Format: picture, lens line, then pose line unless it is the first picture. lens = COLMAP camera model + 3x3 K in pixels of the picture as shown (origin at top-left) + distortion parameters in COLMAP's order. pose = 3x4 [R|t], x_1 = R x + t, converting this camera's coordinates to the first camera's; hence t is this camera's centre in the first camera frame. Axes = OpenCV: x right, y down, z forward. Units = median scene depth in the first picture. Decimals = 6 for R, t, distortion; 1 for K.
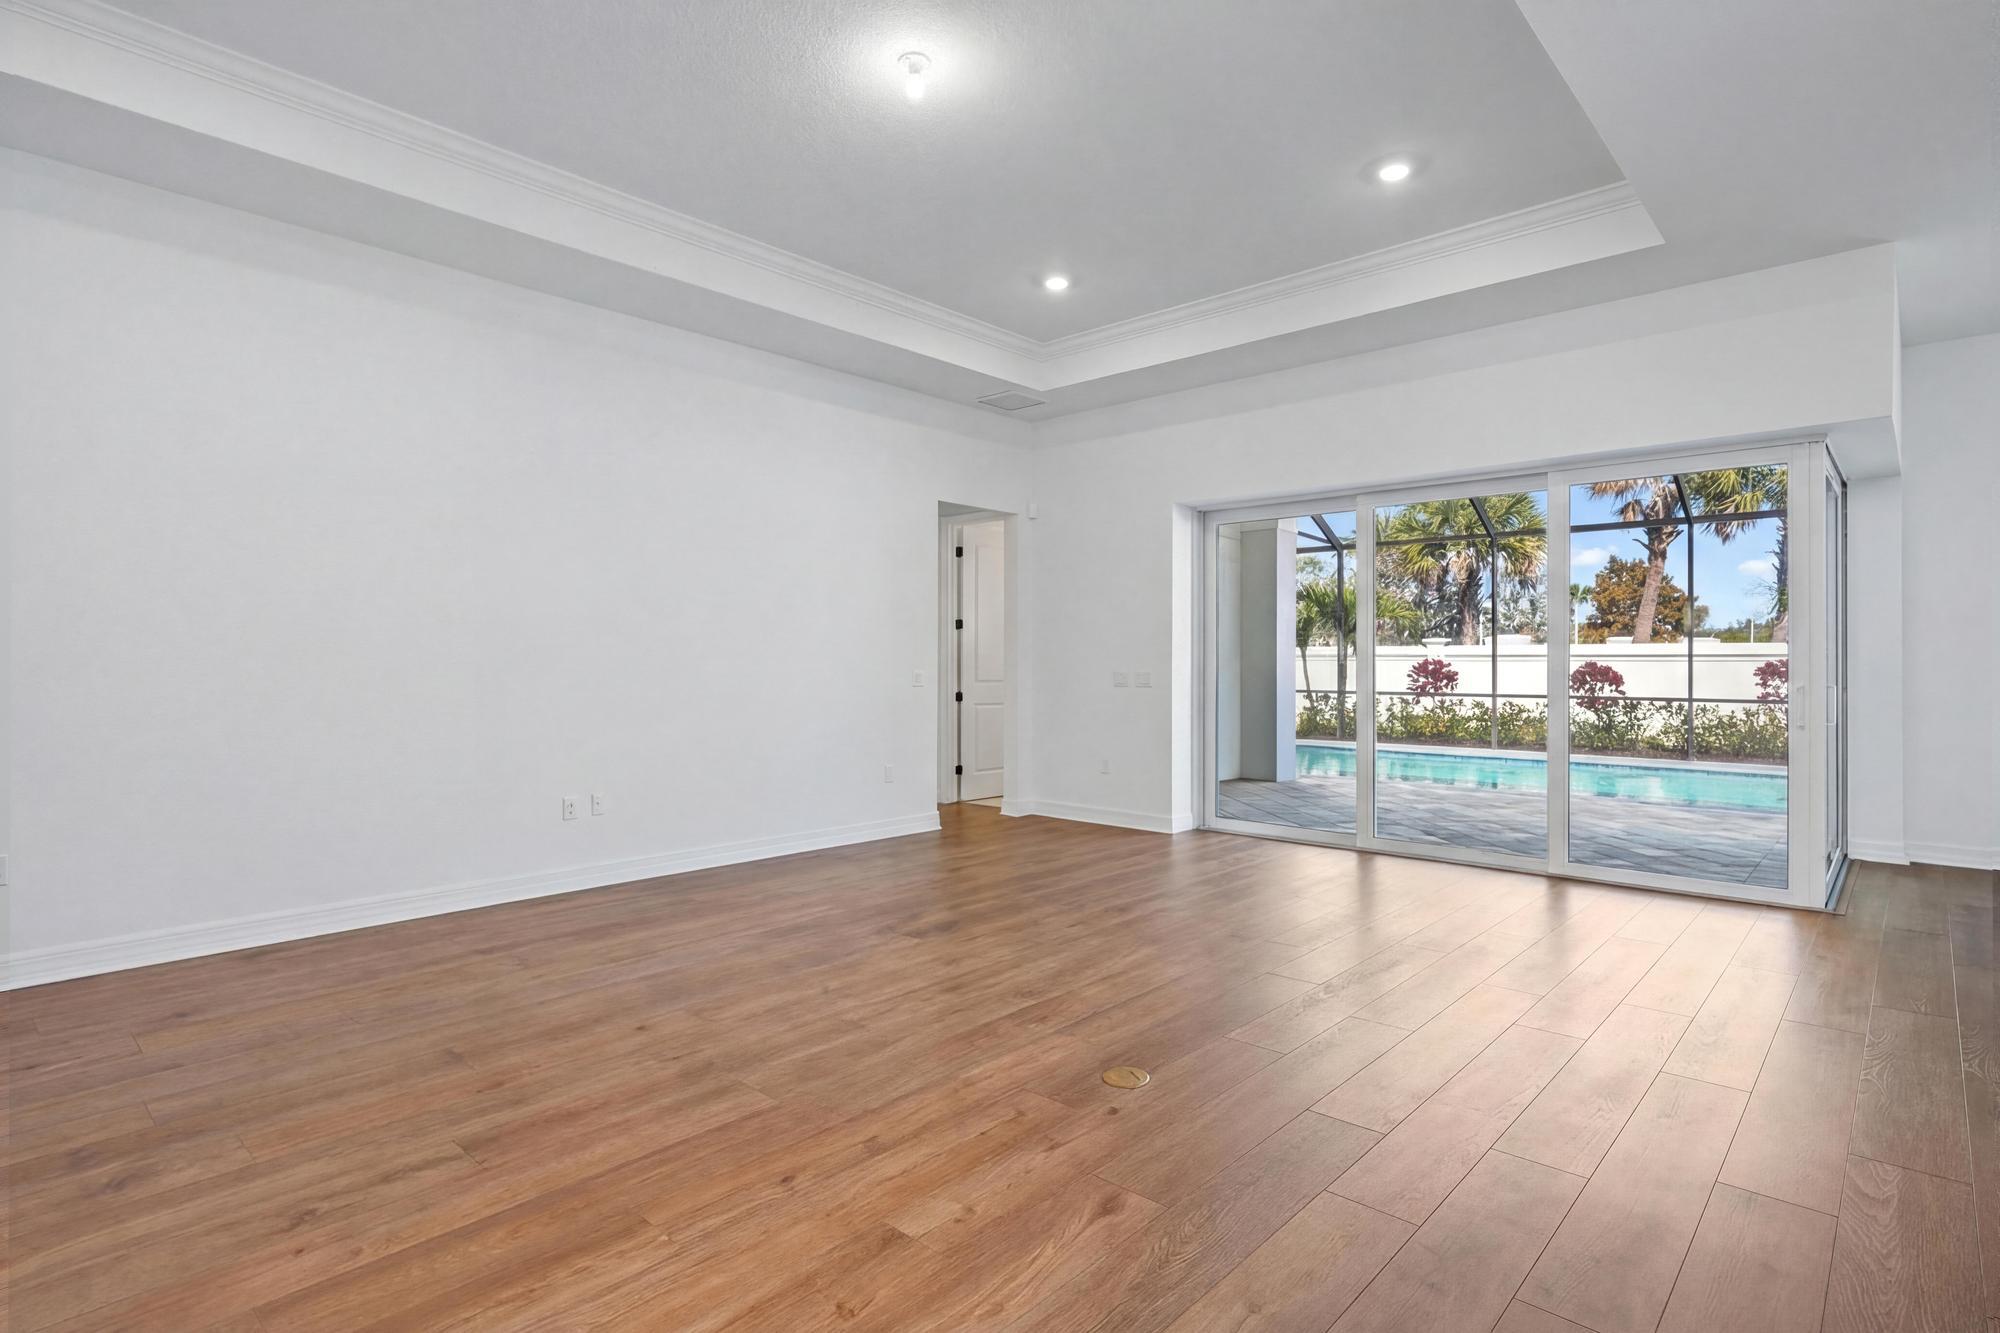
lens RADIAL K [[1011.0, 0, 1000.0], [0, 1011.0, 666.5], [0, 0, 1]] dist [0.000258, -0.000359]
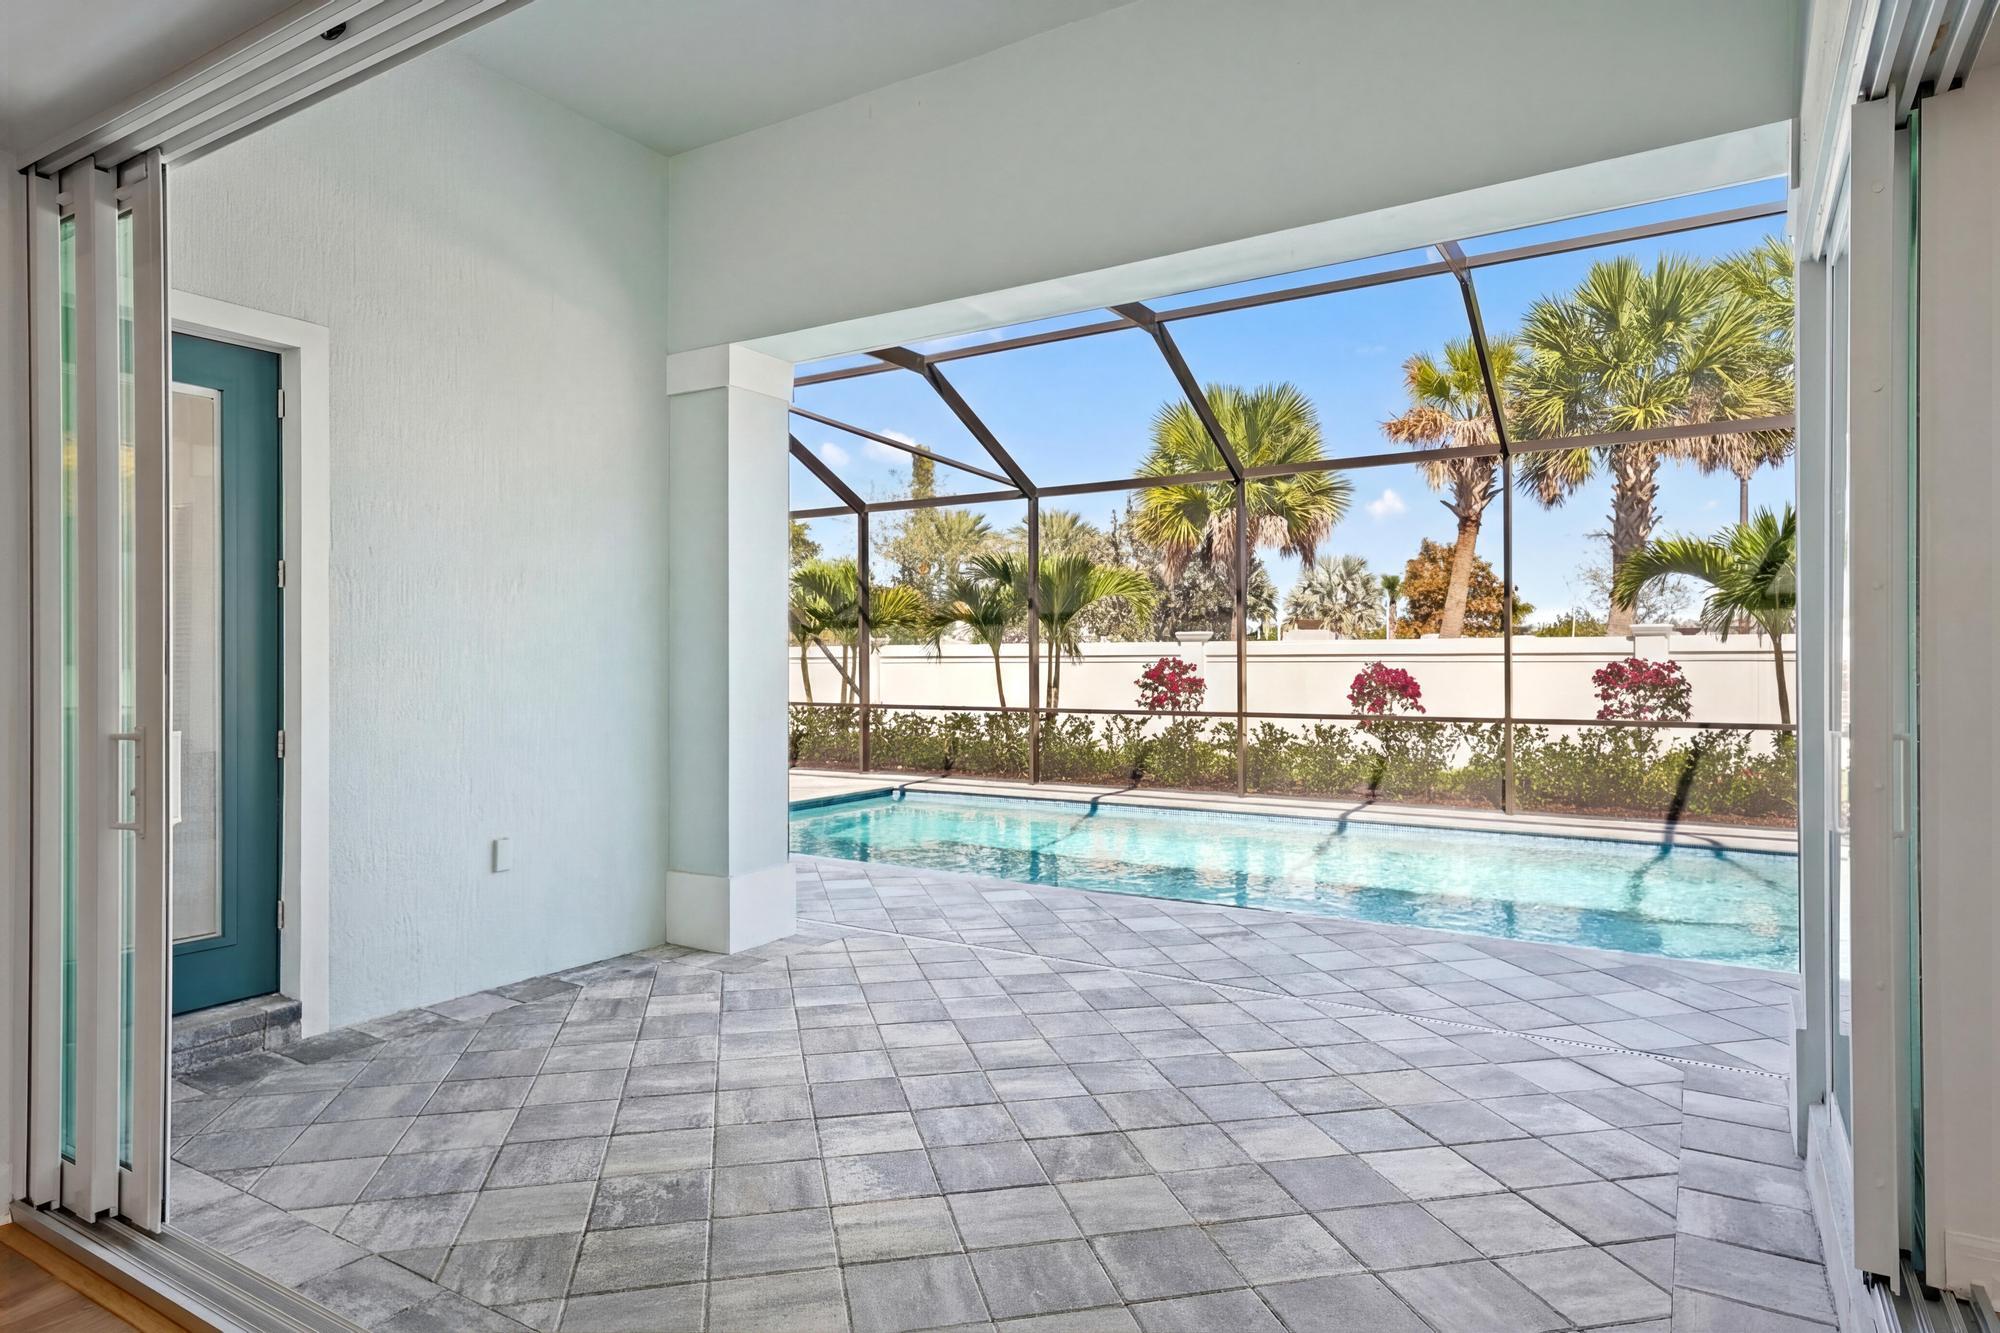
lens RADIAL K [[1188.1, 0, 1000.0], [0, 1188.1, 666.5], [0, 0, 1]] dist [-0.000914, 0.000077]
pose [[0.981142, -0.004992, 0.193226, 0.169366], [0.005921, 0.999974, -0.004227, -0.000742], [-0.193199, 0.005291, 0.981145, 0.247120]]
